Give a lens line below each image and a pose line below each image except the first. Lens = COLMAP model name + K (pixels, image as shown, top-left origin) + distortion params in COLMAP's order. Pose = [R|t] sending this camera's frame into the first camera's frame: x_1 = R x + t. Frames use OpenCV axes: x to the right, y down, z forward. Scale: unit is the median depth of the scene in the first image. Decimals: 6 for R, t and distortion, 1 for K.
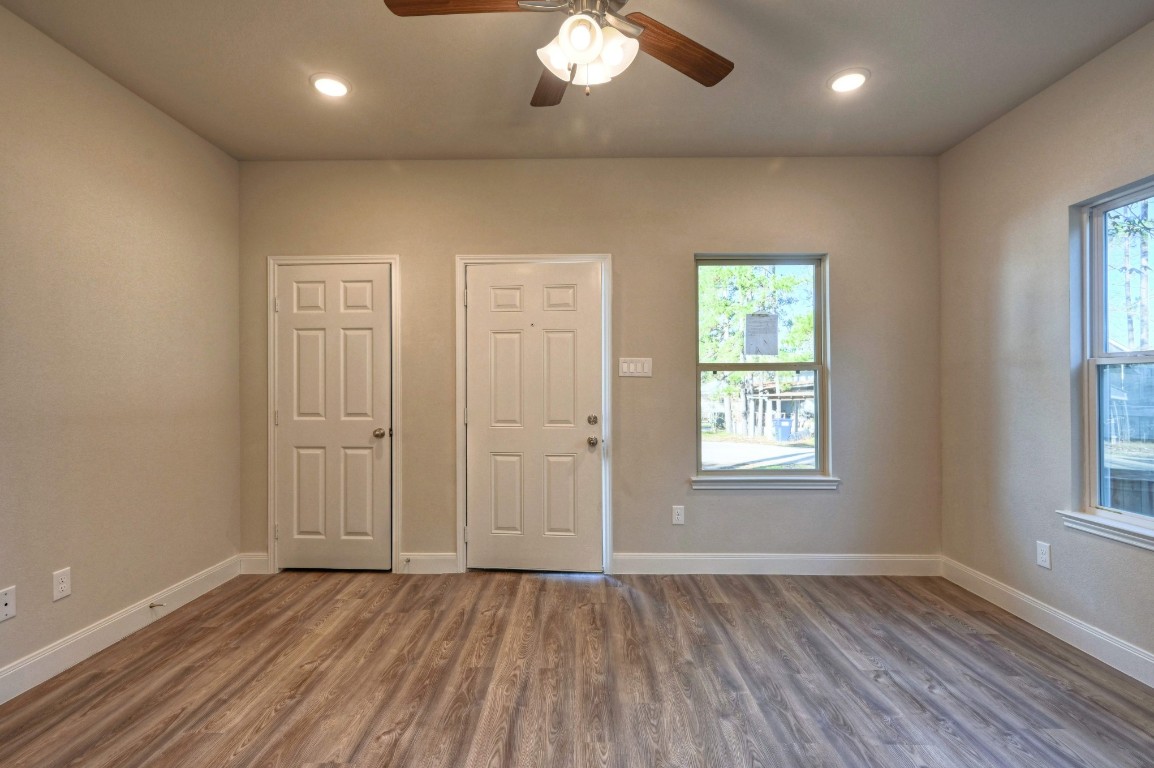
lens RADIAL K [[540.1, 0, 577.0], [0, 540.1, 384.0], [0, 0, 1]] dist [0.002467, -0.000225]
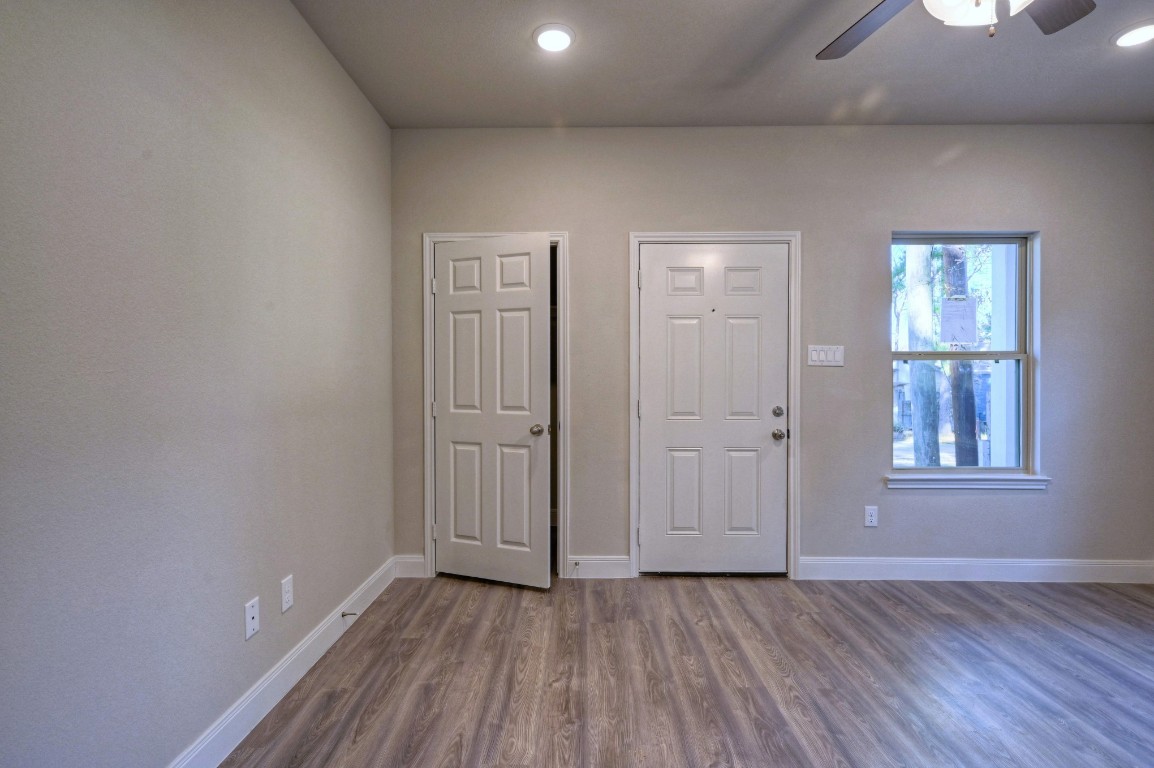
lens RADIAL K [[557.8, 0, 577.0], [0, 557.8, 384.0], [0, 0, 1]] dist [0.000995, 0.001171]
pose [[0.999993, 0.003153, -0.002058, -0.365583], [-0.003113, 0.999815, 0.019000, 0.000629], [0.002118, -0.018993, 0.999817, 0.060153]]
